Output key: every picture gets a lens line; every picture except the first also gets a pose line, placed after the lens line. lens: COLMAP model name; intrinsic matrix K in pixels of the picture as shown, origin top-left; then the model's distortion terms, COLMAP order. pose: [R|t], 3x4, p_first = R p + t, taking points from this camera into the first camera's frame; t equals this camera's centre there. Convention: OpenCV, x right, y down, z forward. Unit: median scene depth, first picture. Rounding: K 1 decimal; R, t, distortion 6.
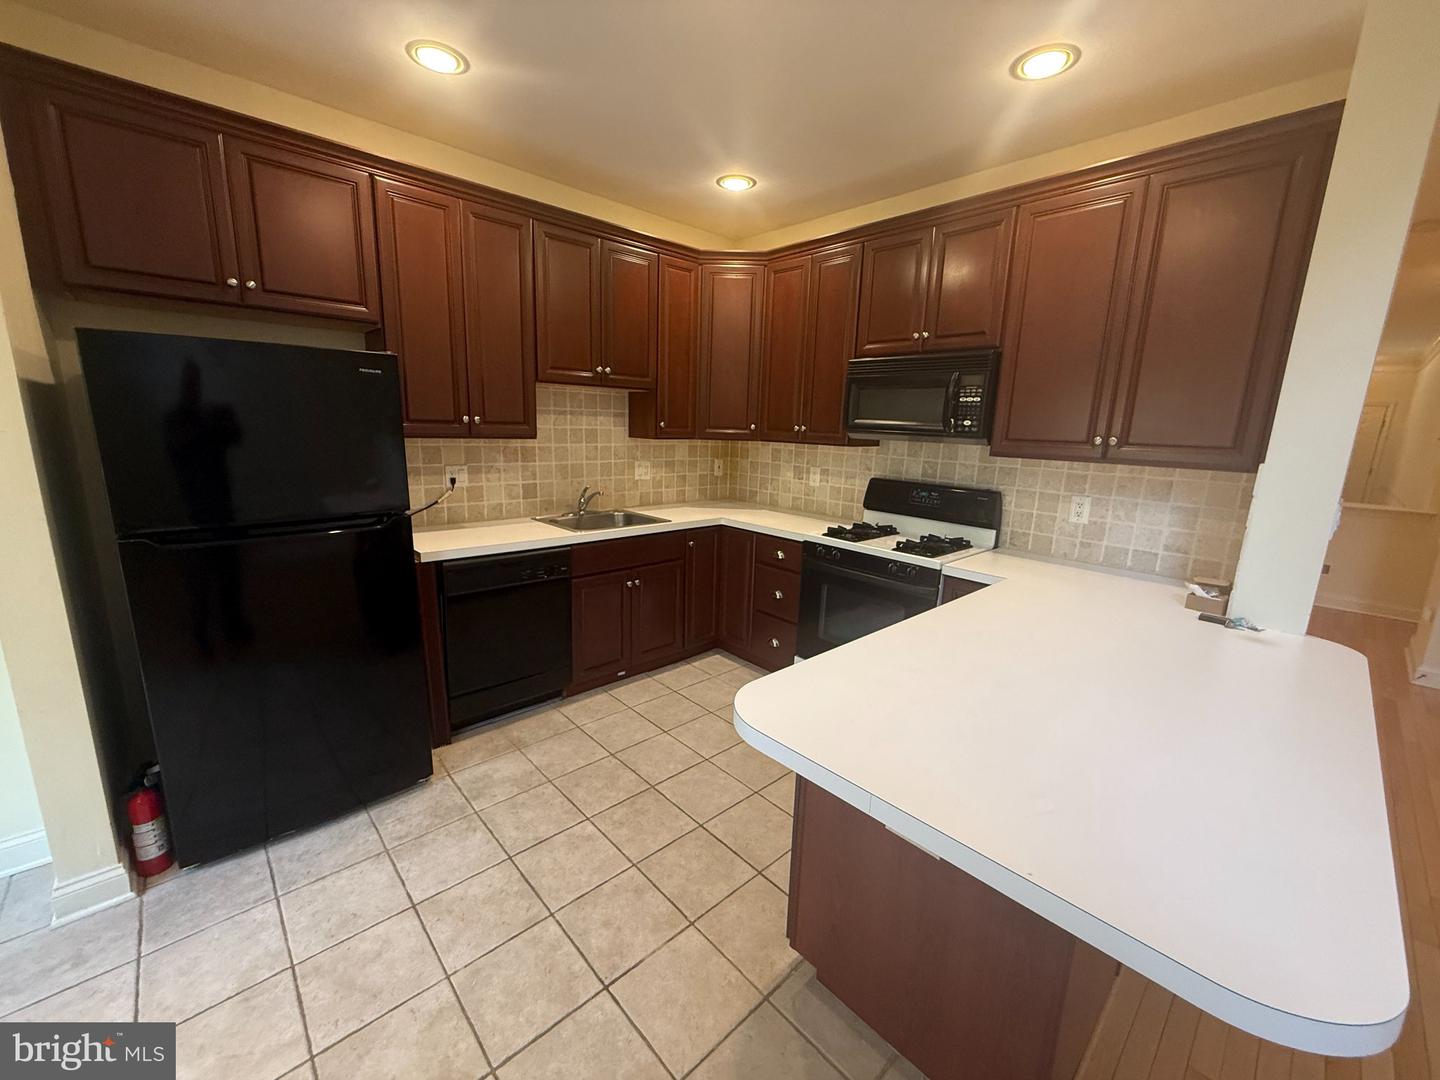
lens RADIAL K [[574.9, 0, 716.4], [0, 574.9, 539.9], [0, 0, 1]] dist [0.001489, 0.000245]
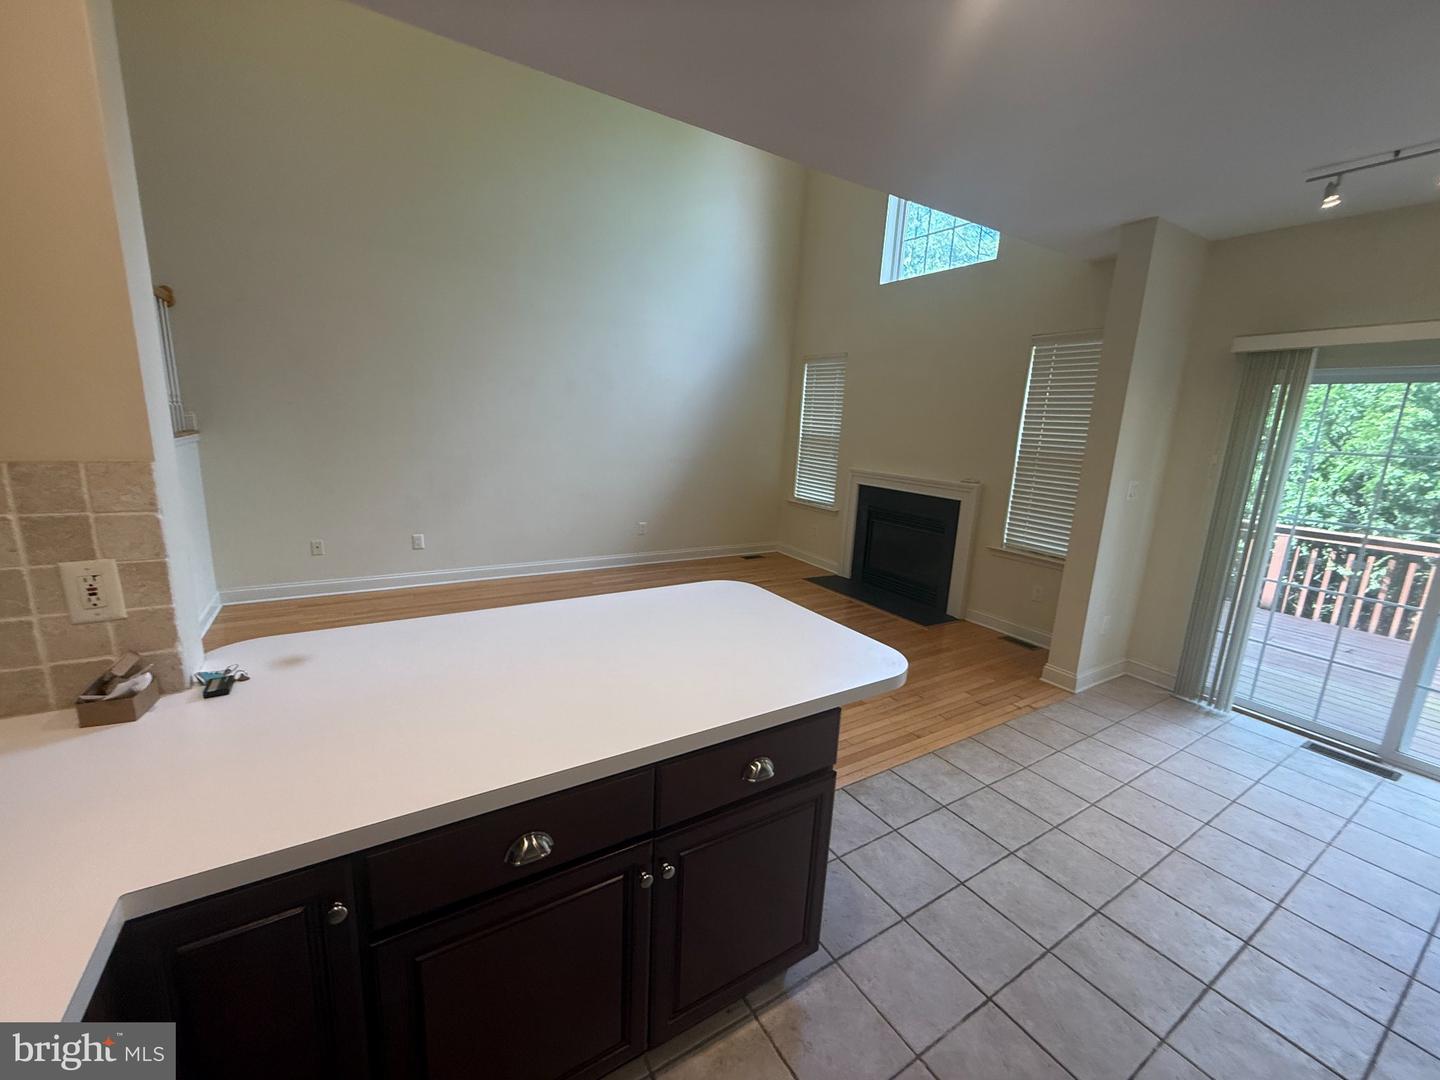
lens RADIAL K [[574.9, 0, 716.4], [0, 574.9, 539.9], [0, 0, 1]] dist [0.001489, 0.000245]
pose [[-0.978237, -0.113322, 0.173811, 0.106766], [-0.035258, 0.916288, 0.398966, -0.201806], [-0.204472, 0.384155, -0.900342, 0.880205]]
